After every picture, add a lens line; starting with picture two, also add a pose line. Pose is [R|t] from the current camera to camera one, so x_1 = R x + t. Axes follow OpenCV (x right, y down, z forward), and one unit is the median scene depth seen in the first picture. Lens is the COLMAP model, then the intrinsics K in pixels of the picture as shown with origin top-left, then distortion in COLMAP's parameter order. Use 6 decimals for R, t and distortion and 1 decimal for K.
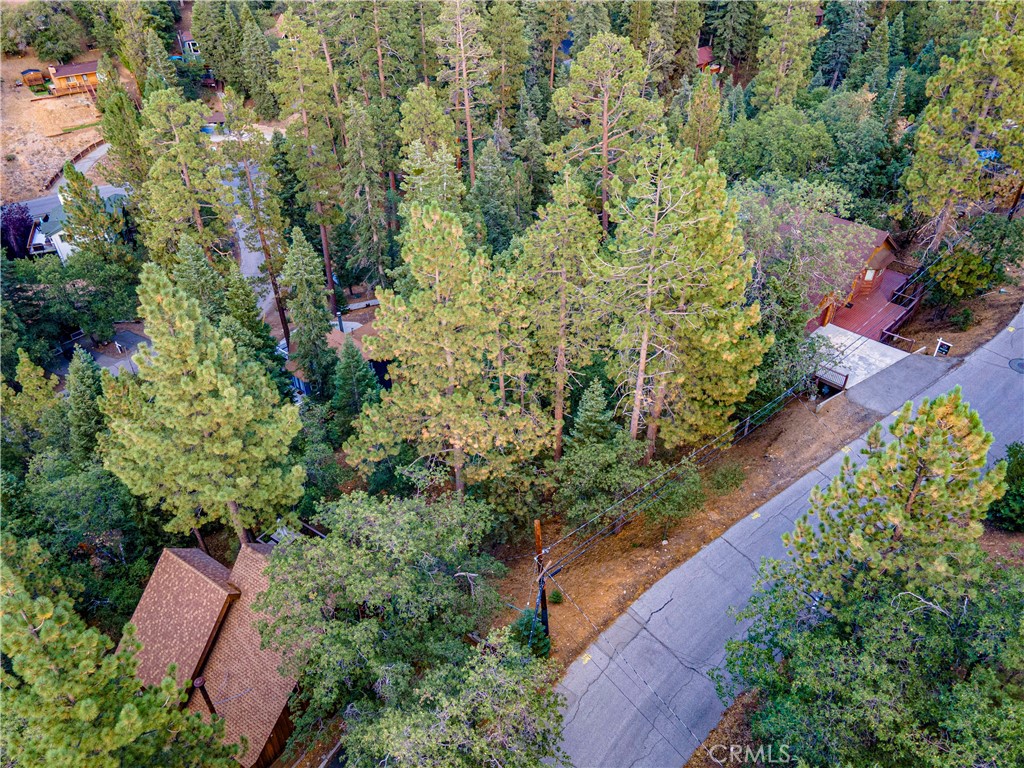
lens RADIAL K [[703.0, 0, 512.0], [0, 703.0, 384.0], [0, 0, 1]] dist [0.030658, 0.002214]
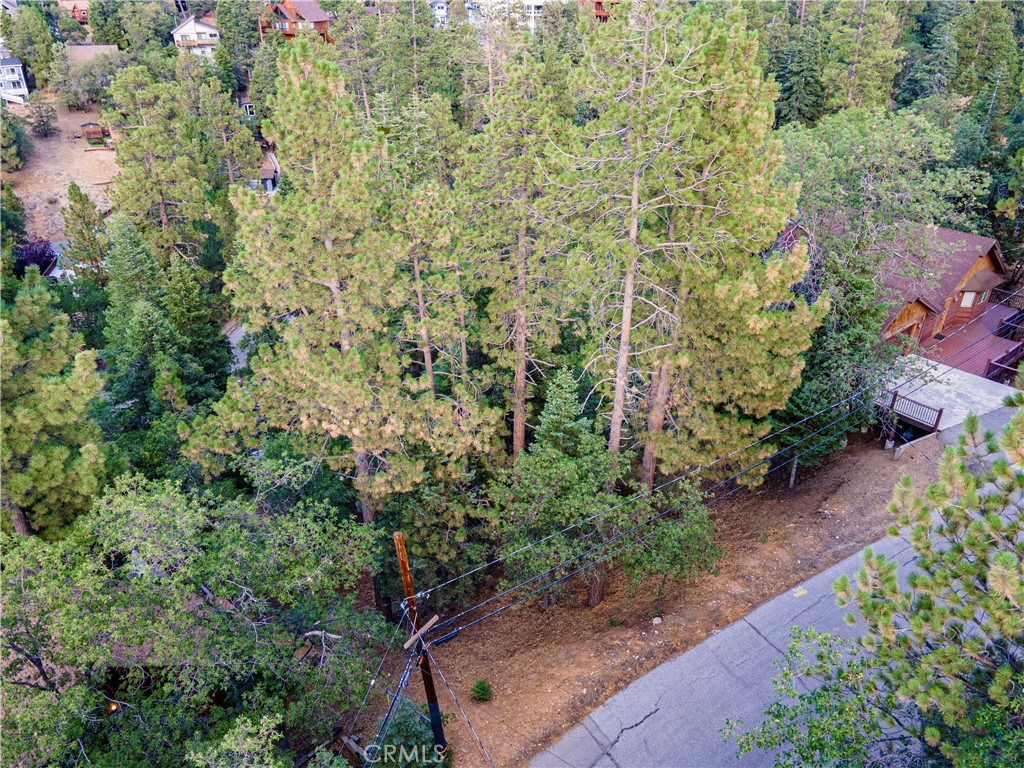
lens RADIAL K [[717.1, 0, 510.3], [0, 717.1, 388.5], [0, 0, 1]] dist [0.030487, 0.004603]
pose [[0.995058, 0.061638, -0.077852, 0.123462], [-0.071170, 0.989439, -0.126274, 0.108164], [0.069246, 0.131190, 0.988936, 0.305675]]
